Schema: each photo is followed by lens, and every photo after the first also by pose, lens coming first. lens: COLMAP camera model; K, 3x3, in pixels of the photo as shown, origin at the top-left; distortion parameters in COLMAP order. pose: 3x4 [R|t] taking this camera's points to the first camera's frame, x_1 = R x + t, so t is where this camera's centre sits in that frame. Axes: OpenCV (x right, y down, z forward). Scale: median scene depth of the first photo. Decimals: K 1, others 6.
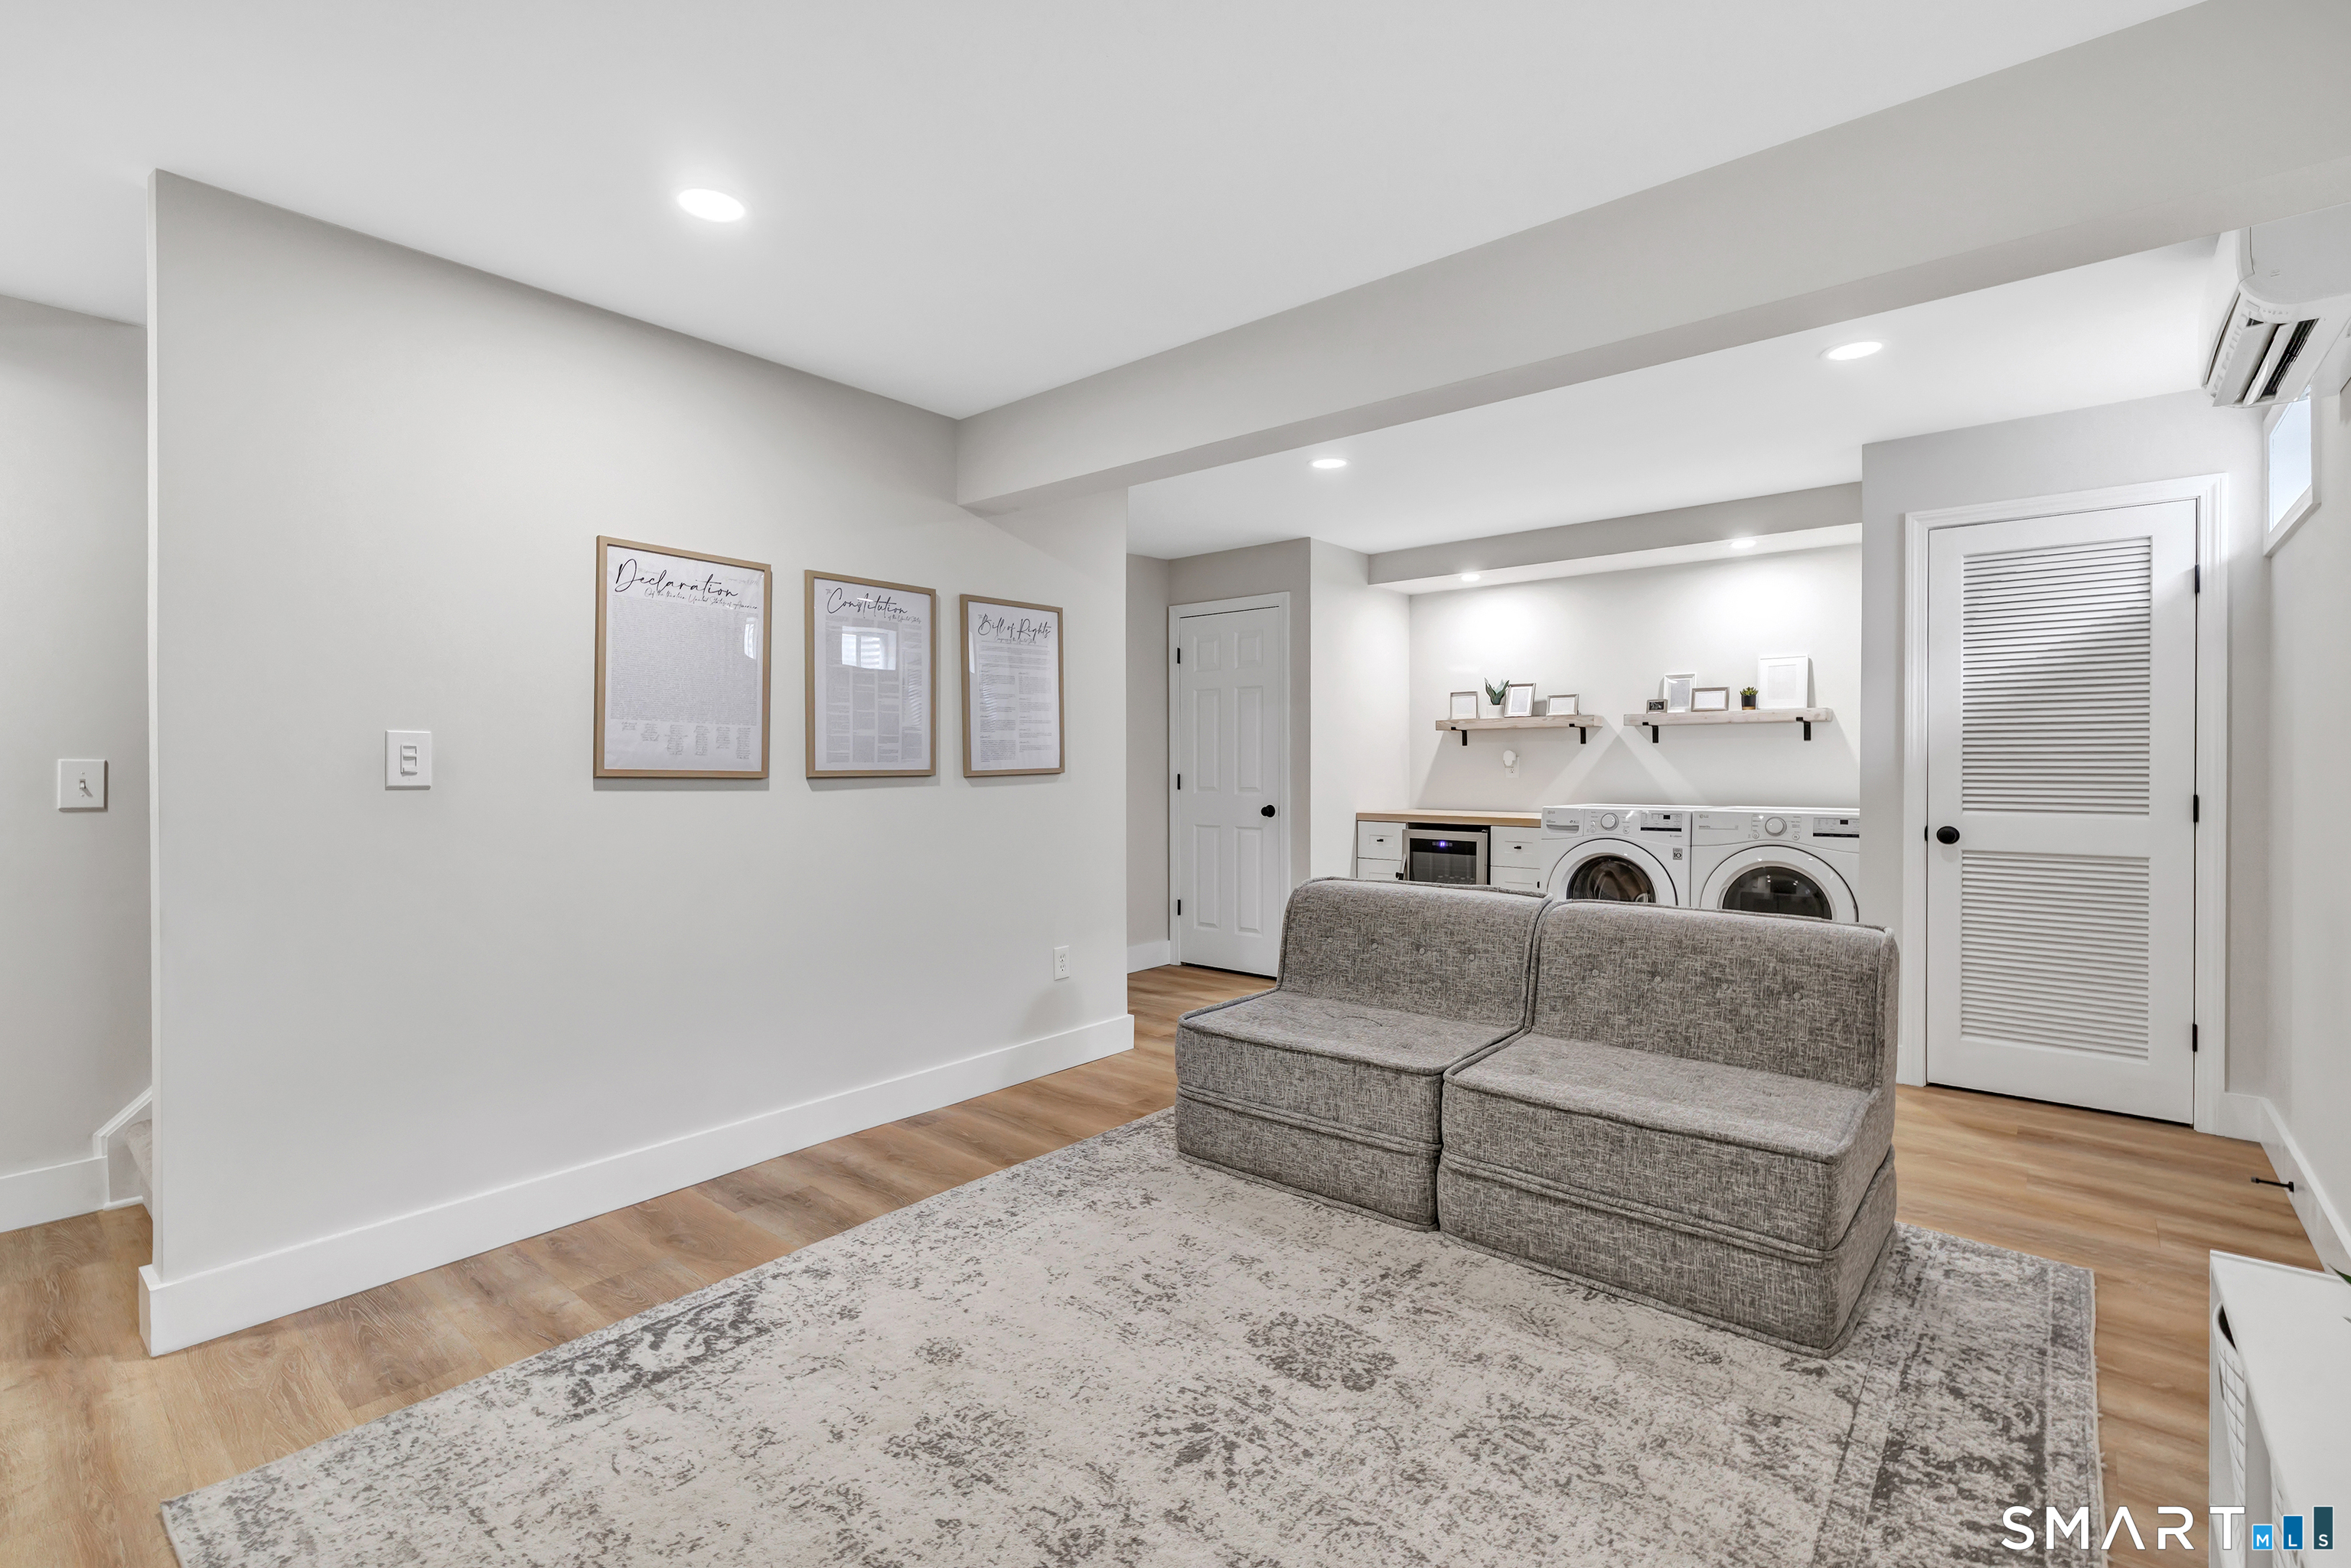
lens RADIAL K [[1061.0, 0, 1181.4], [0, 1061.0, 774.7], [0, 0, 1]] dist [0.003158, 0.000811]
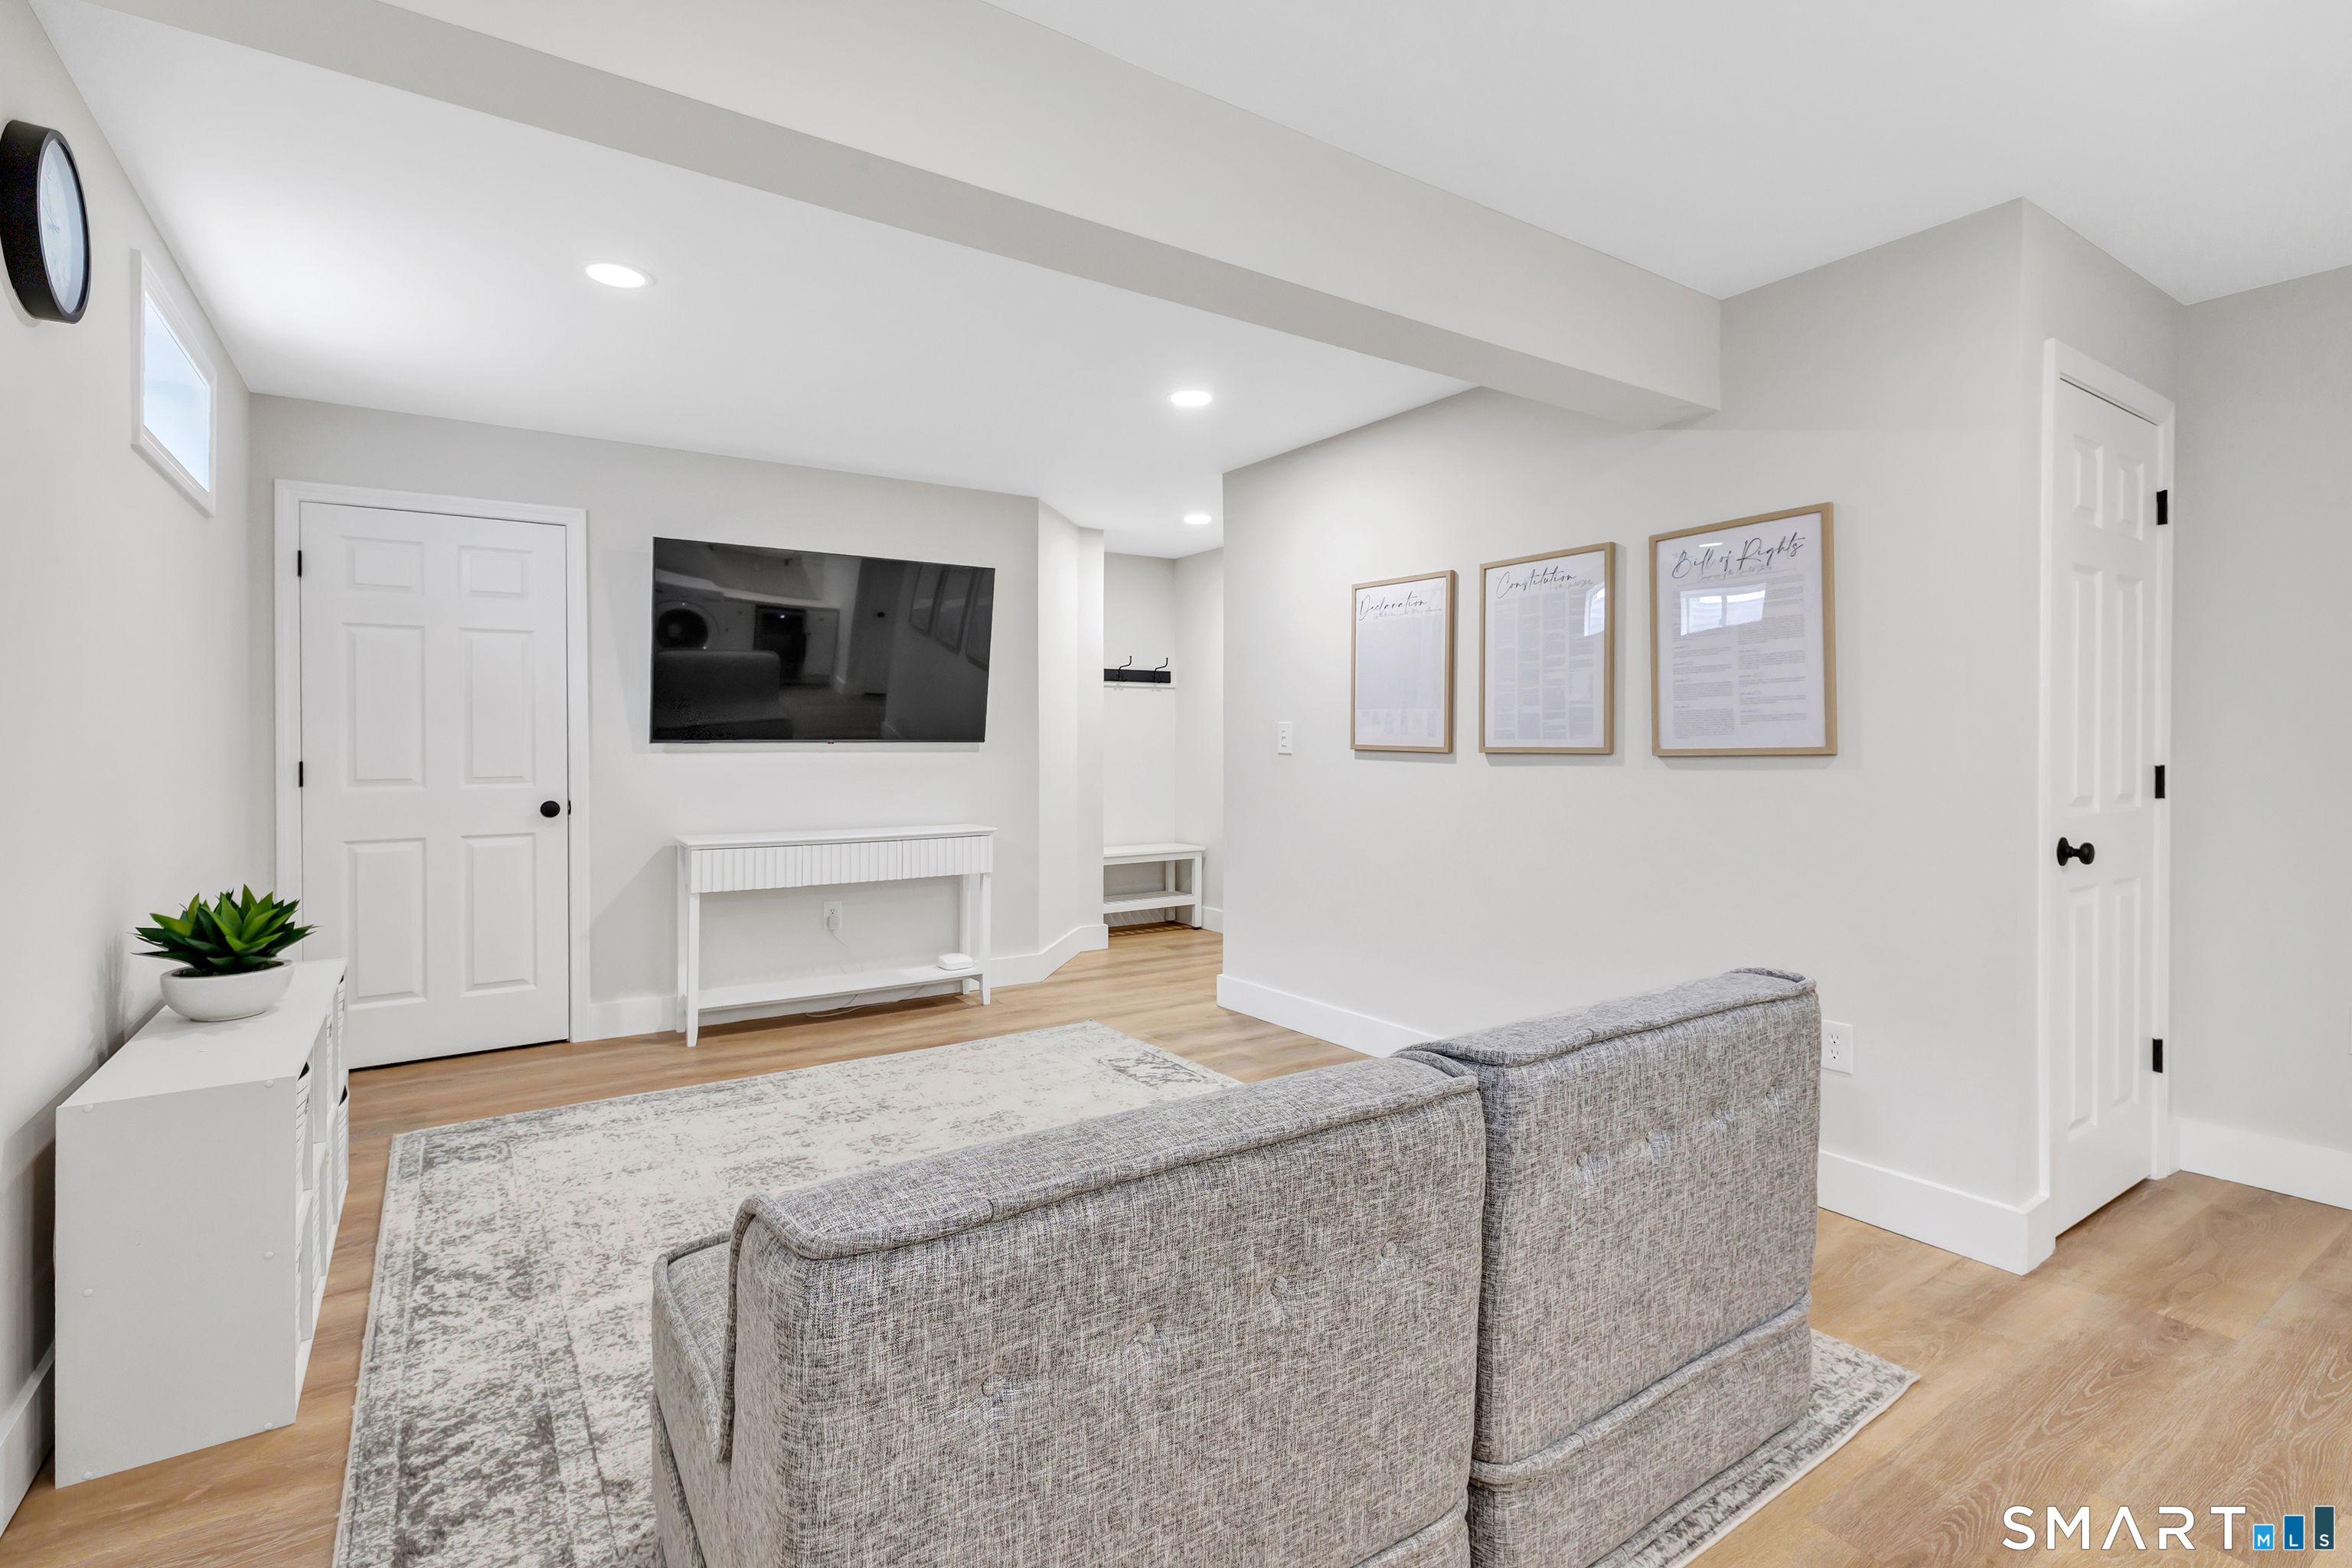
lens RADIAL K [[1061.4, 0, 1164.3], [0, 1061.4, 742.6], [0, 0, 1]] dist [0.003158, 0.000811]
pose [[-0.282628, 0.002120, -0.959227, 0.747251], [-0.010840, 0.999927, 0.005404, -0.010122], [0.959168, 0.011926, -0.282585, 0.938327]]
